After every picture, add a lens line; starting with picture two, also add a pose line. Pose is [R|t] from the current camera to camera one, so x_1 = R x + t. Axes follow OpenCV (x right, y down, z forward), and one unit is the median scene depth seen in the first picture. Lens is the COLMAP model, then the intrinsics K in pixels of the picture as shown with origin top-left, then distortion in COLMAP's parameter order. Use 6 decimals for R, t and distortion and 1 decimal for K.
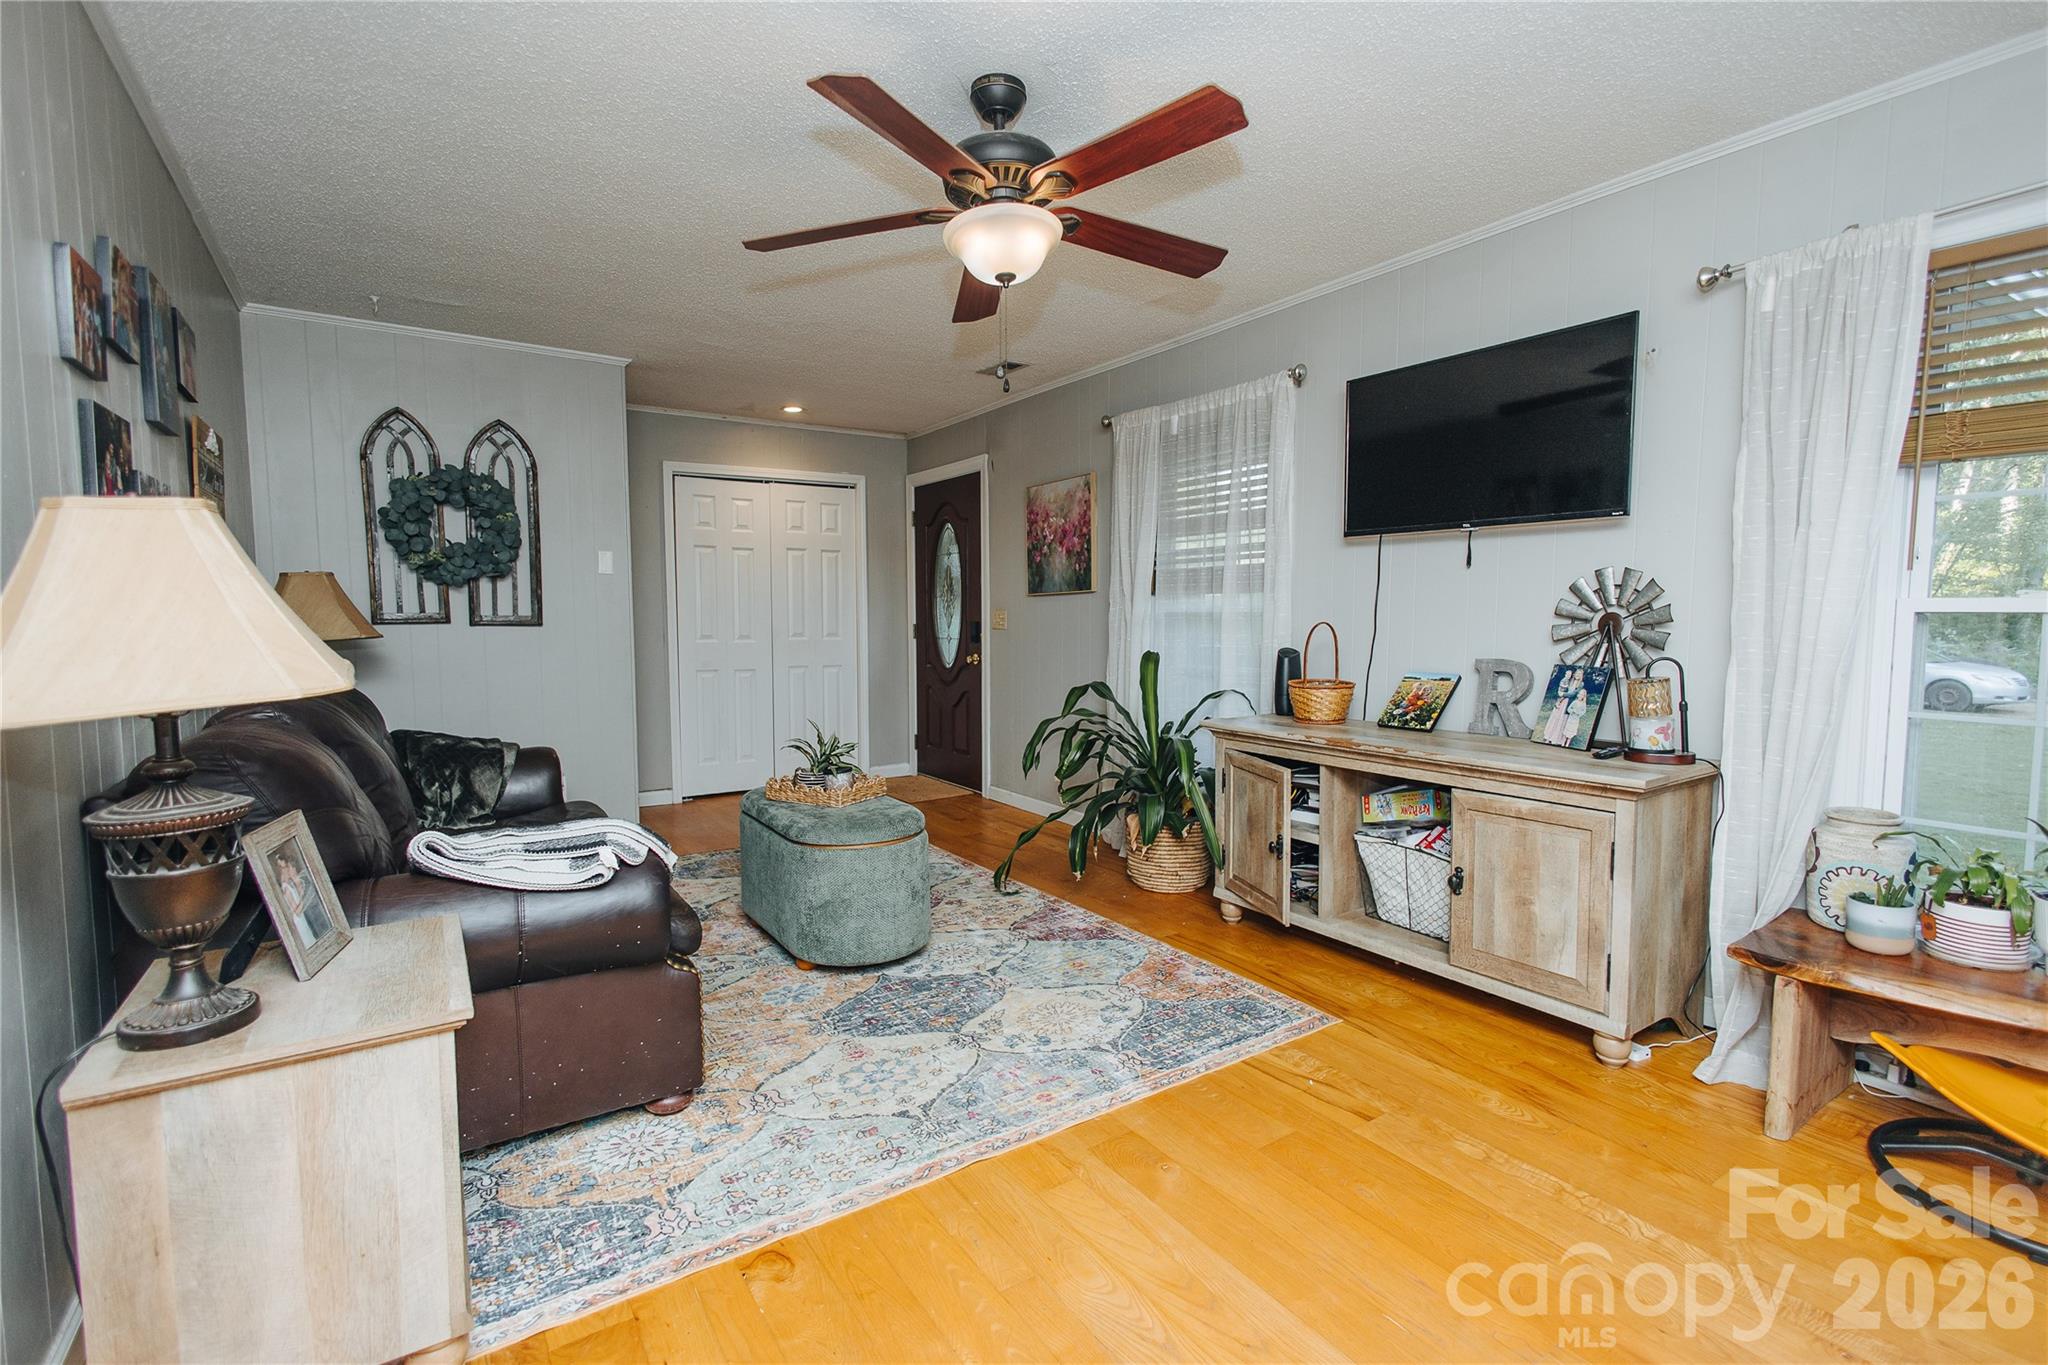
lens RADIAL K [[936.5, 0, 1025.6], [0, 936.5, 681.1], [0, 0, 1]] dist [0.007623, 0.000599]
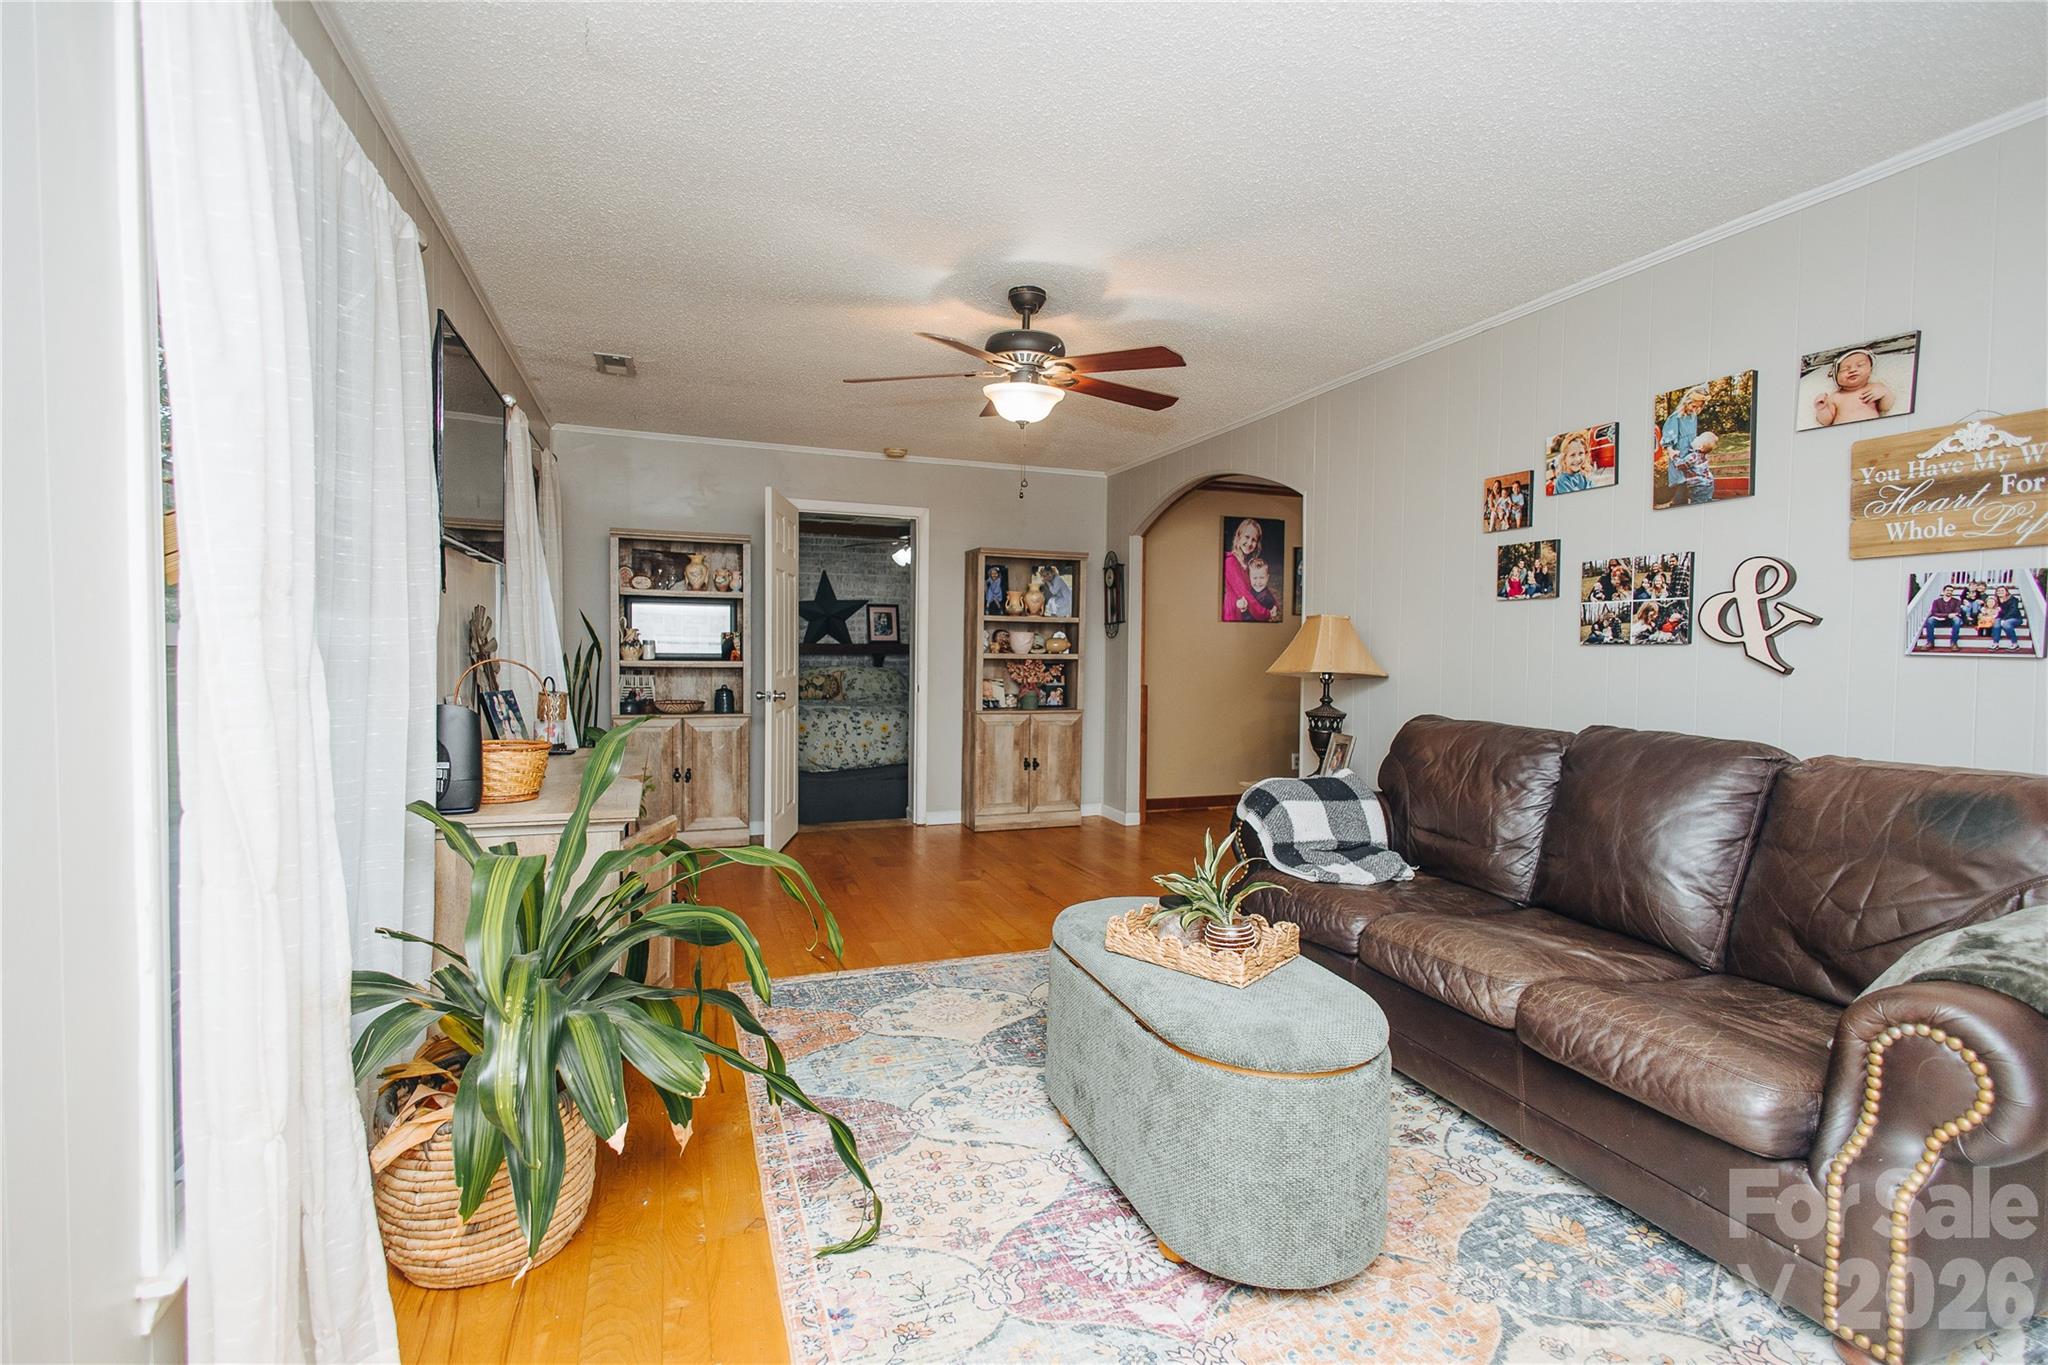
lens RADIAL K [[935.2, 0, 1029.3], [0, 935.2, 676.3], [0, 0, 1]] dist [0.008463, 0.000185]
pose [[-0.975962, -0.016353, 0.217326, -0.273394], [0.006741, 0.994439, 0.105099, -0.143060], [-0.217836, 0.104037, -0.970425, 1.887035]]
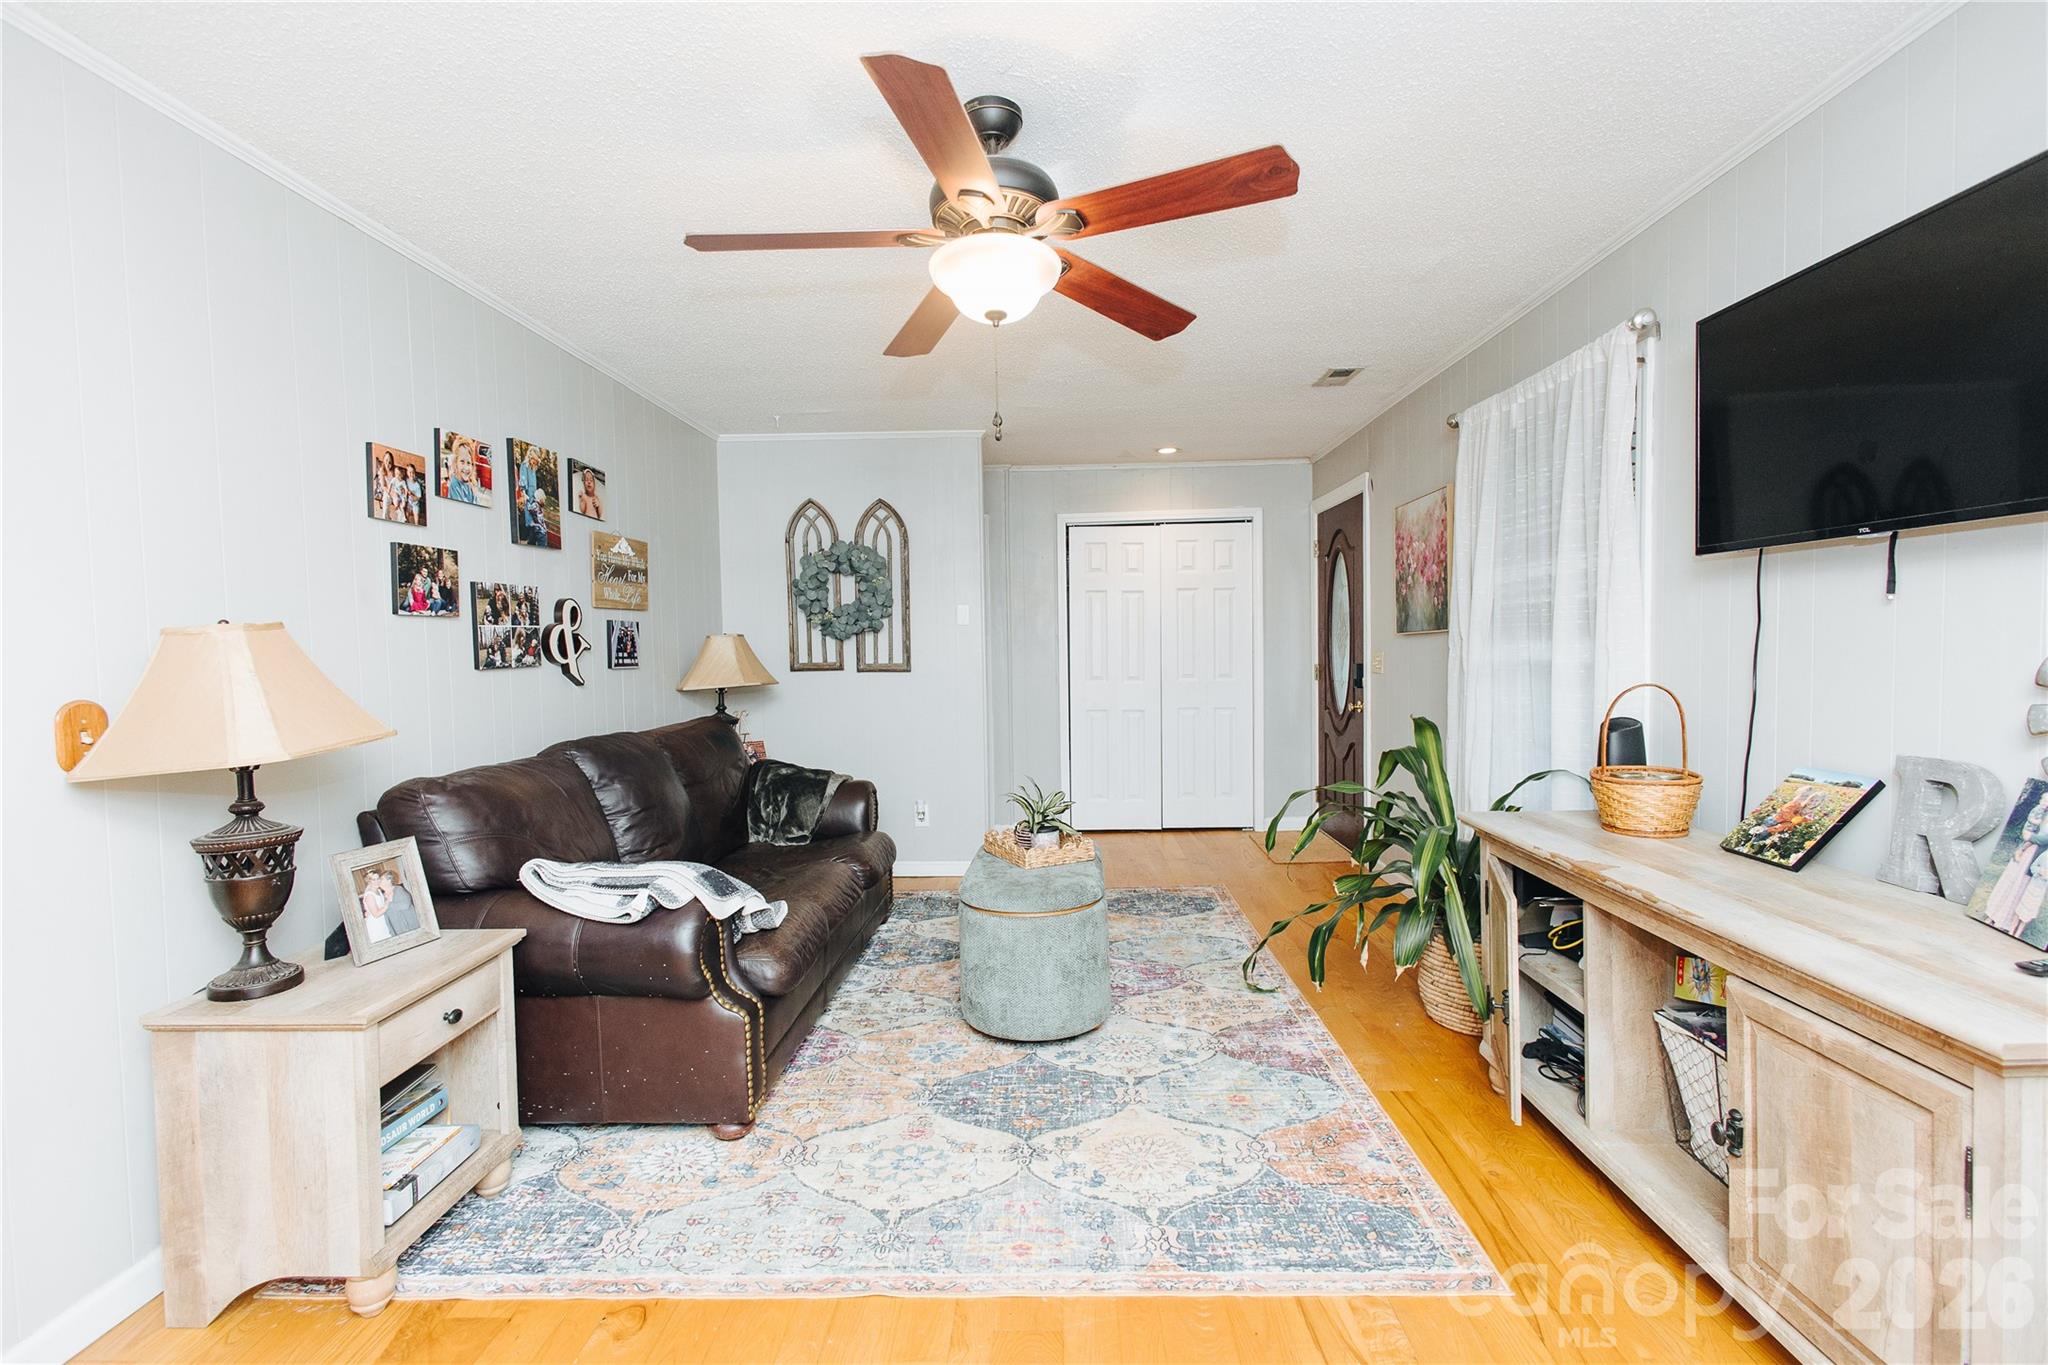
lens RADIAL K [[935.2, 0, 1029.3], [0, 935.2, 676.3], [0, 0, 1]] dist [0.008463, 0.000185]
pose [[0.815772, 0.008976, -0.578304, 0.405945], [-0.026990, 0.999381, -0.022561, -0.048188], [0.577743, 0.034013, 0.815510, 0.224017]]
